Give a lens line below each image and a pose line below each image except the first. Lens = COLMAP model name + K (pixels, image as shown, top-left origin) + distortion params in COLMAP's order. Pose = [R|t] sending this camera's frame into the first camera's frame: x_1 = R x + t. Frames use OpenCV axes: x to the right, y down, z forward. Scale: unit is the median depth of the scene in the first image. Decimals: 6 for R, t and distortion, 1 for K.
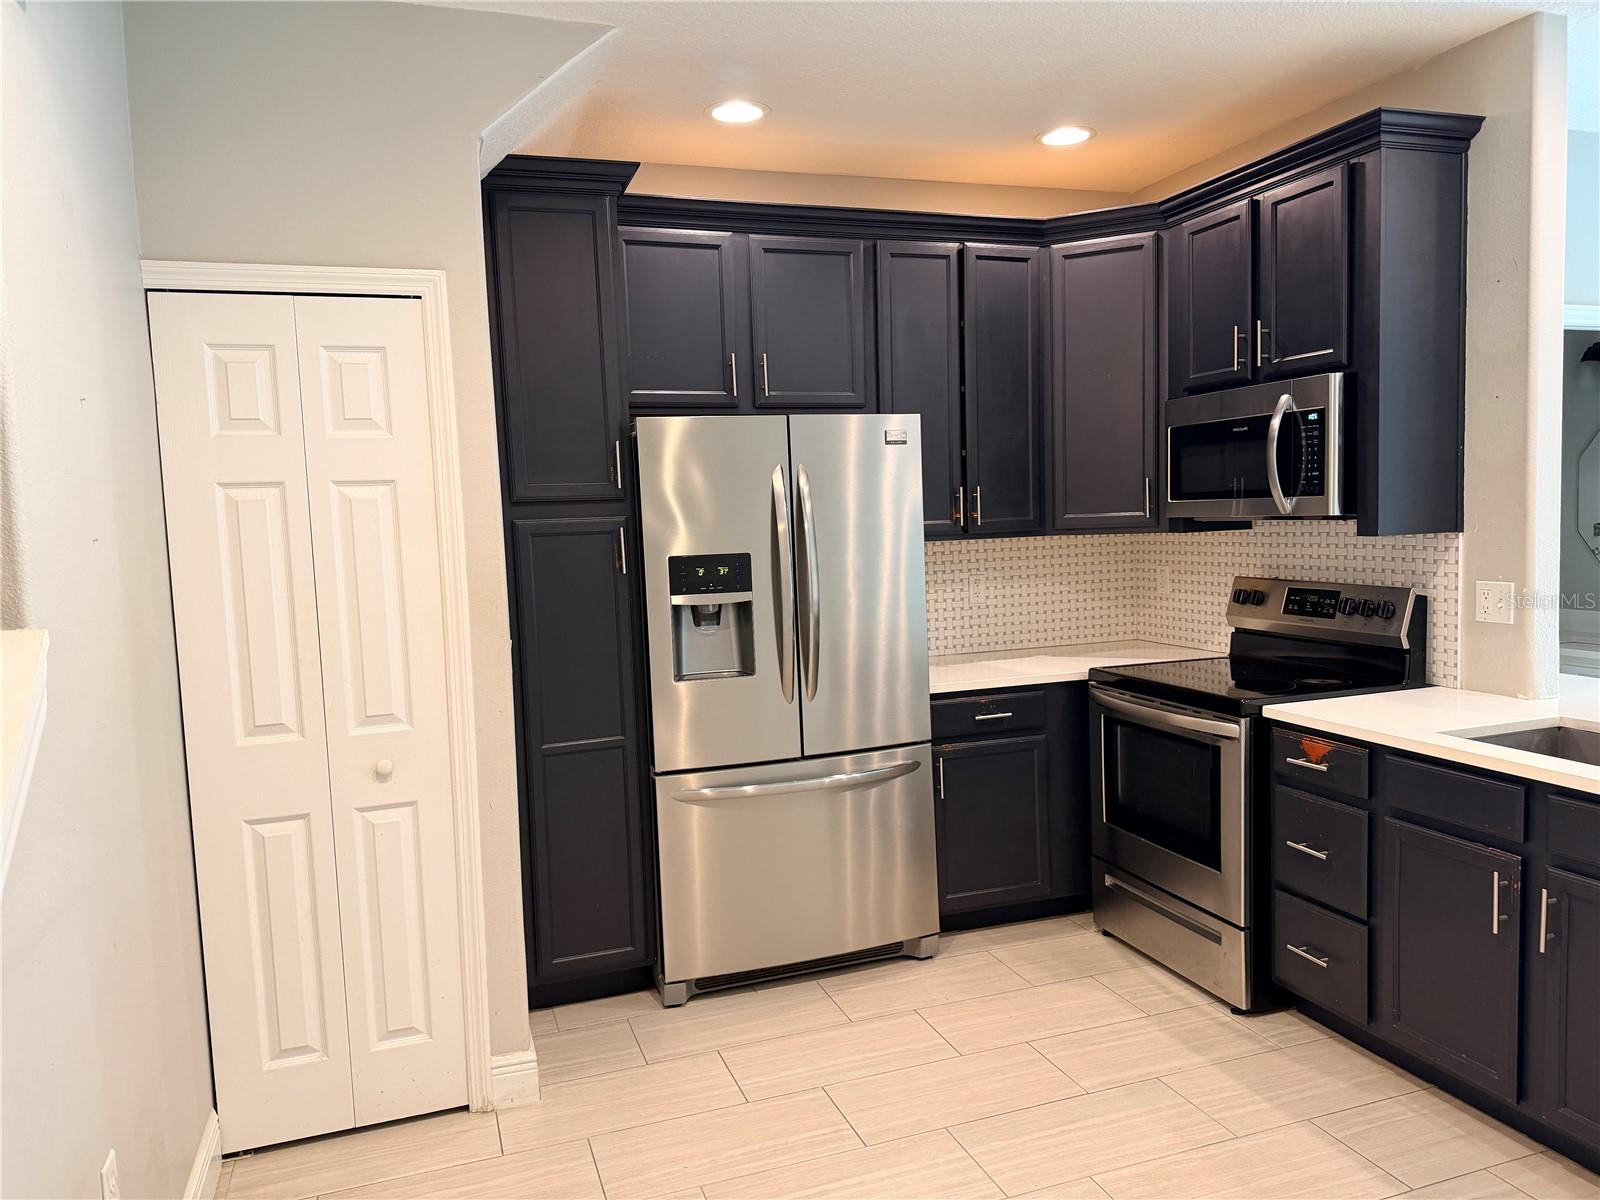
lens RADIAL K [[1121.3, 0, 805.6], [0, 1121.3, 603.9], [0, 0, 1]] dist [0.067551, -0.081546]
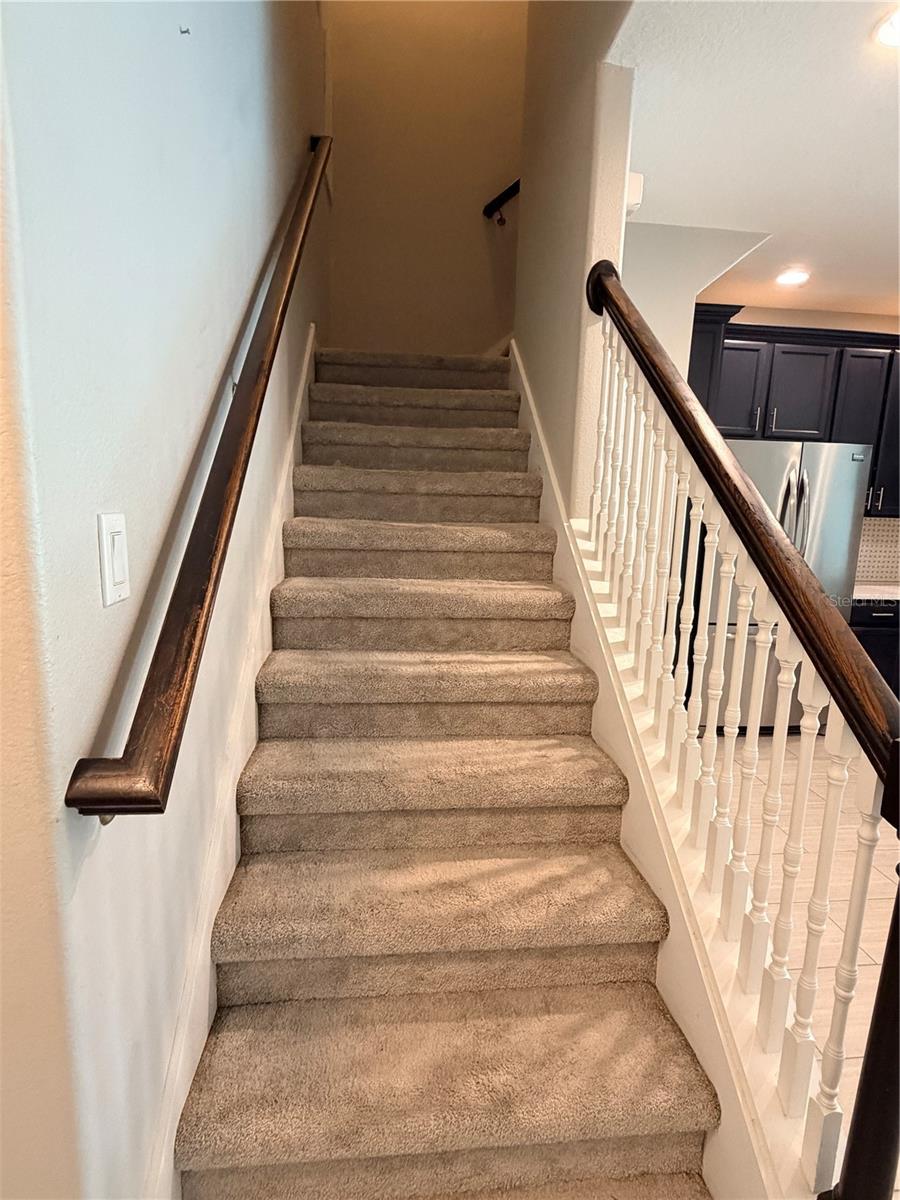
lens RADIAL K [[613.4, 0, 441.0], [0, 613.4, 599.7], [0, 0, 1]] dist [-0.006932, -0.000790]
pose [[0.969302, 0.103088, -0.223217, -0.350944], [-0.082630, 0.991636, 0.099149, 0.042431], [0.231571, -0.077661, 0.969713, -0.156720]]
